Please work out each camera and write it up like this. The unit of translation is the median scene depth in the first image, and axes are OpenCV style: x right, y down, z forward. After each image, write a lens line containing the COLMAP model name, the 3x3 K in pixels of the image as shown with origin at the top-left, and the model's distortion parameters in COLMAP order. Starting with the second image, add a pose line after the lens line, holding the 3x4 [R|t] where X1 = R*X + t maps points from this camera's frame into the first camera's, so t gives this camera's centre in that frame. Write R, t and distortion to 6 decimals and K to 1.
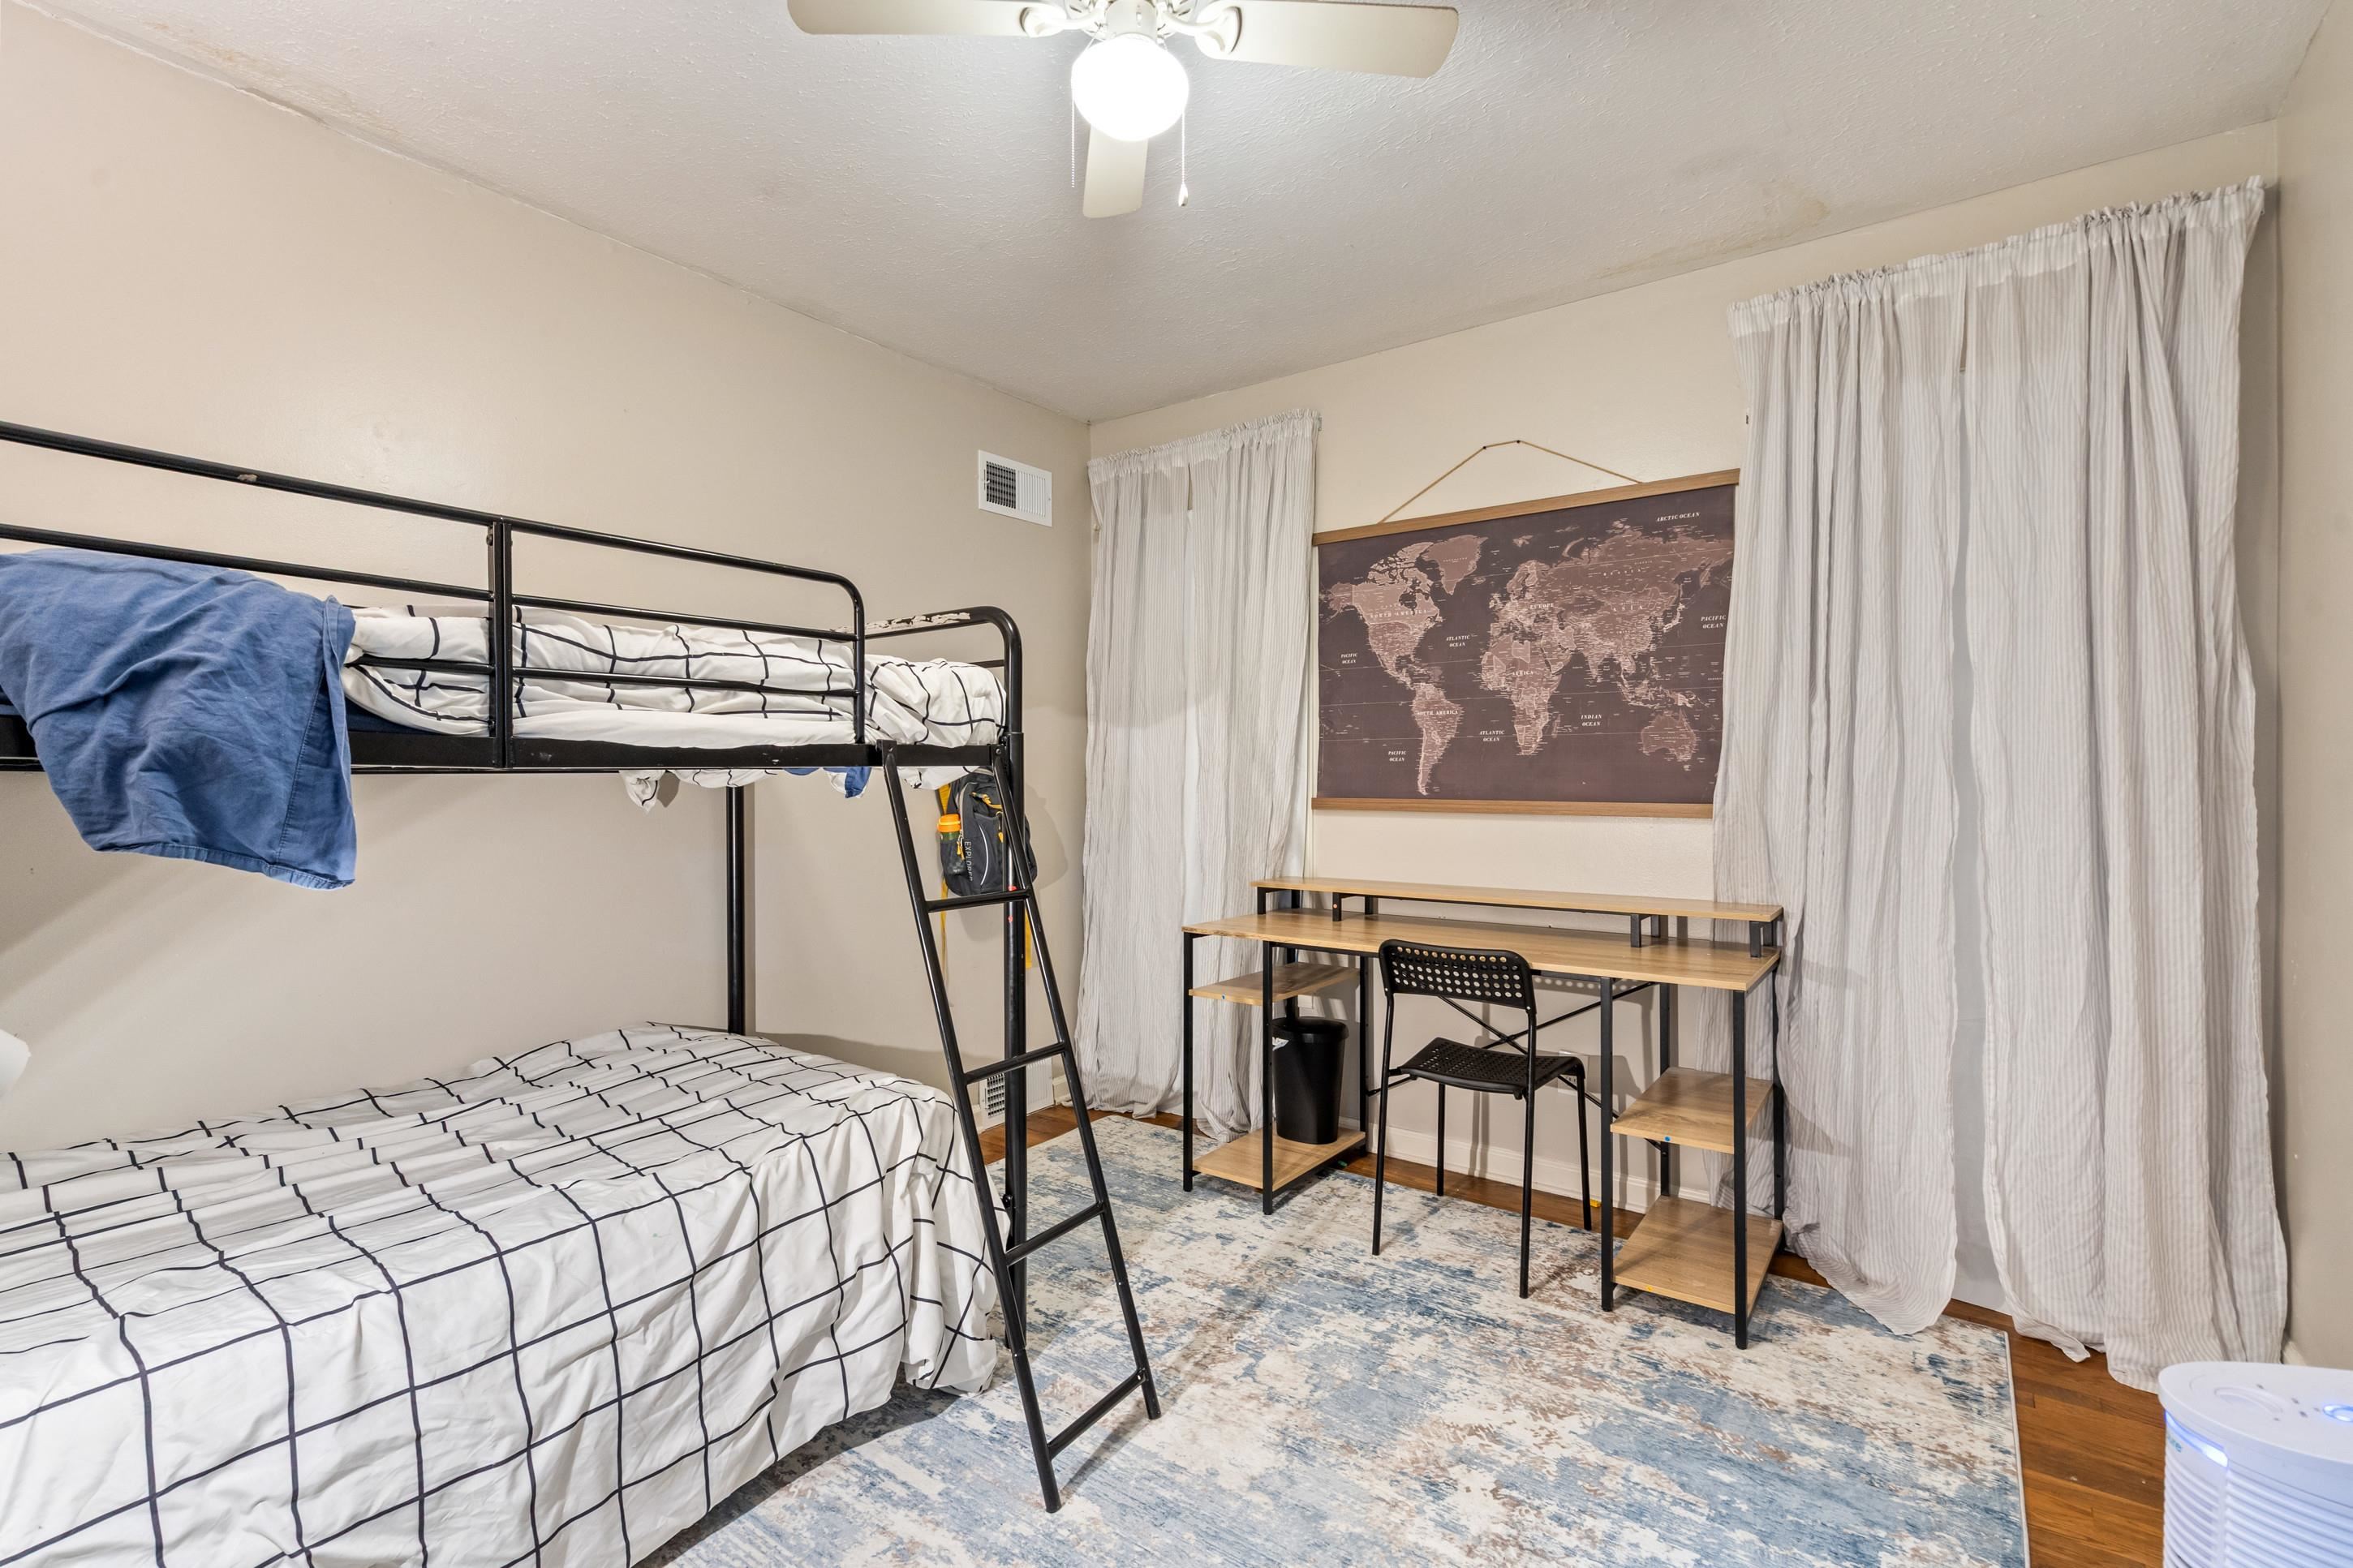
lens RADIAL K [[1073.6, 0, 1170.8], [0, 1073.6, 773.9], [0, 0, 1]] dist [-0.003142, 0.001211]
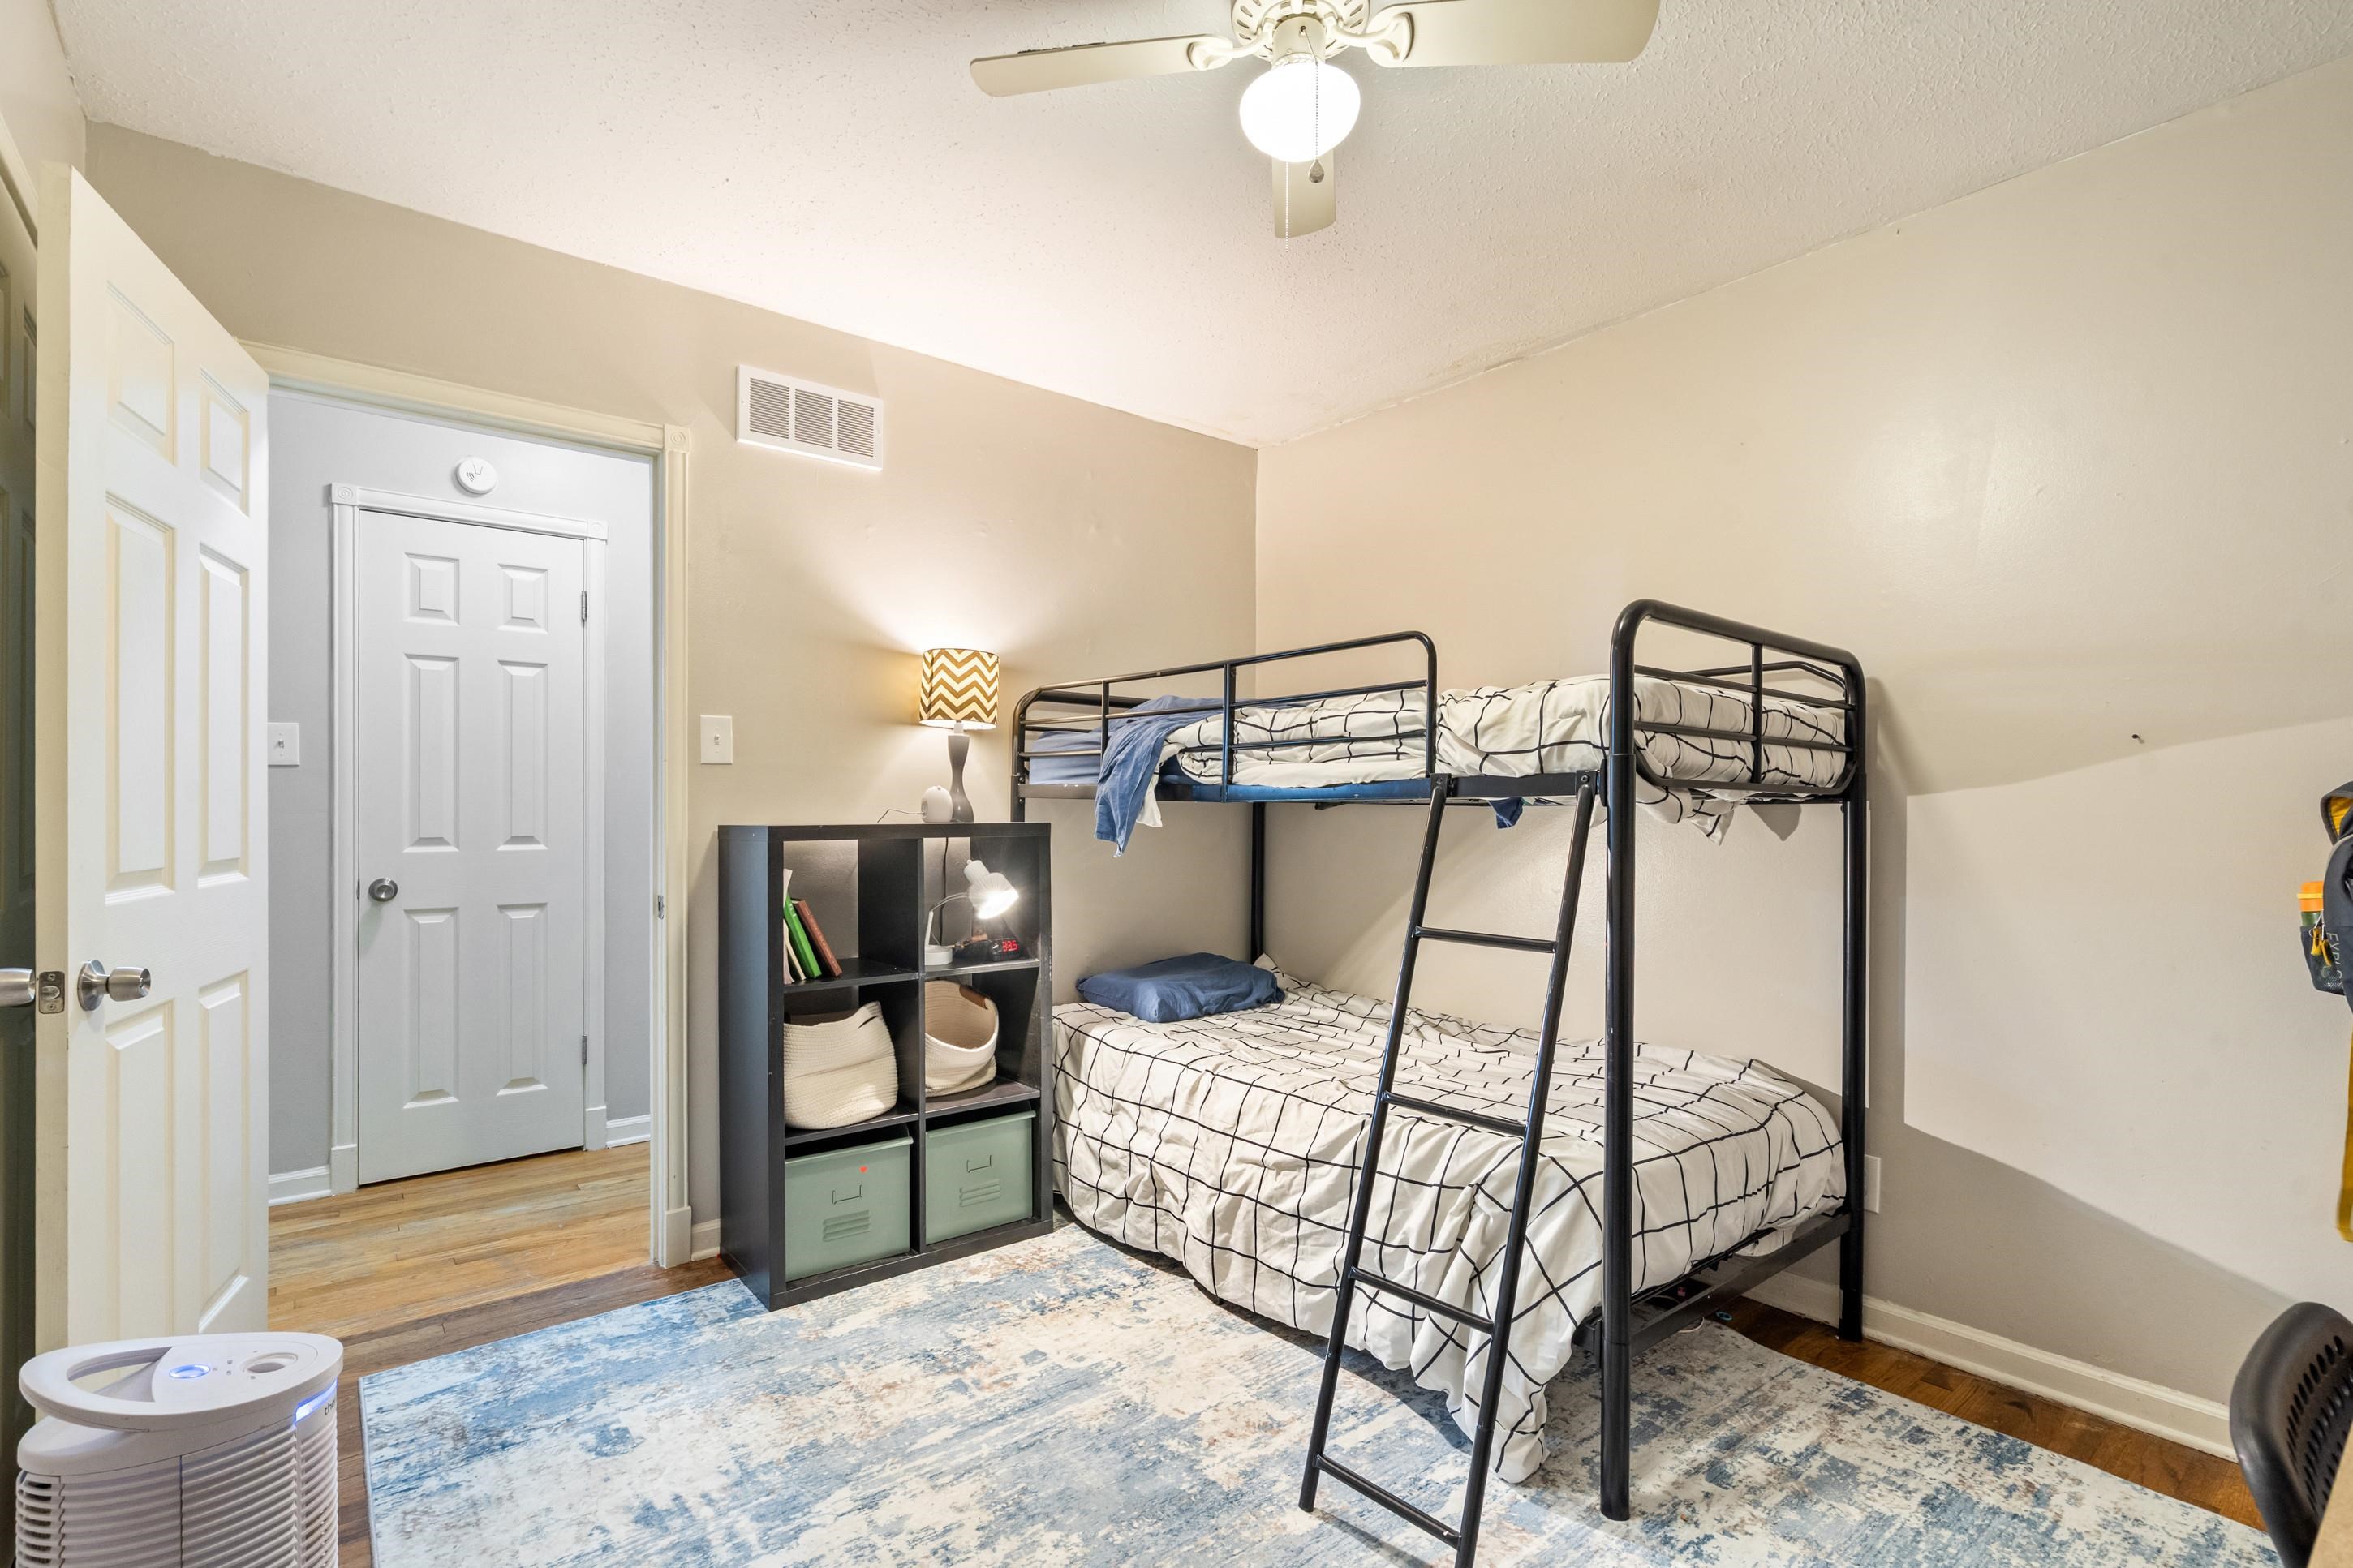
lens RADIAL K [[1073.6, 0, 1169.1], [0, 1073.6, 801.8], [0, 0, 1]] dist [-0.003142, 0.001211]
pose [[-0.245599, -0.007491, -0.969343, 0.952804], [-0.001536, 0.999972, -0.007338, 0.005550], [0.969370, -0.000313, -0.245603, 1.143571]]
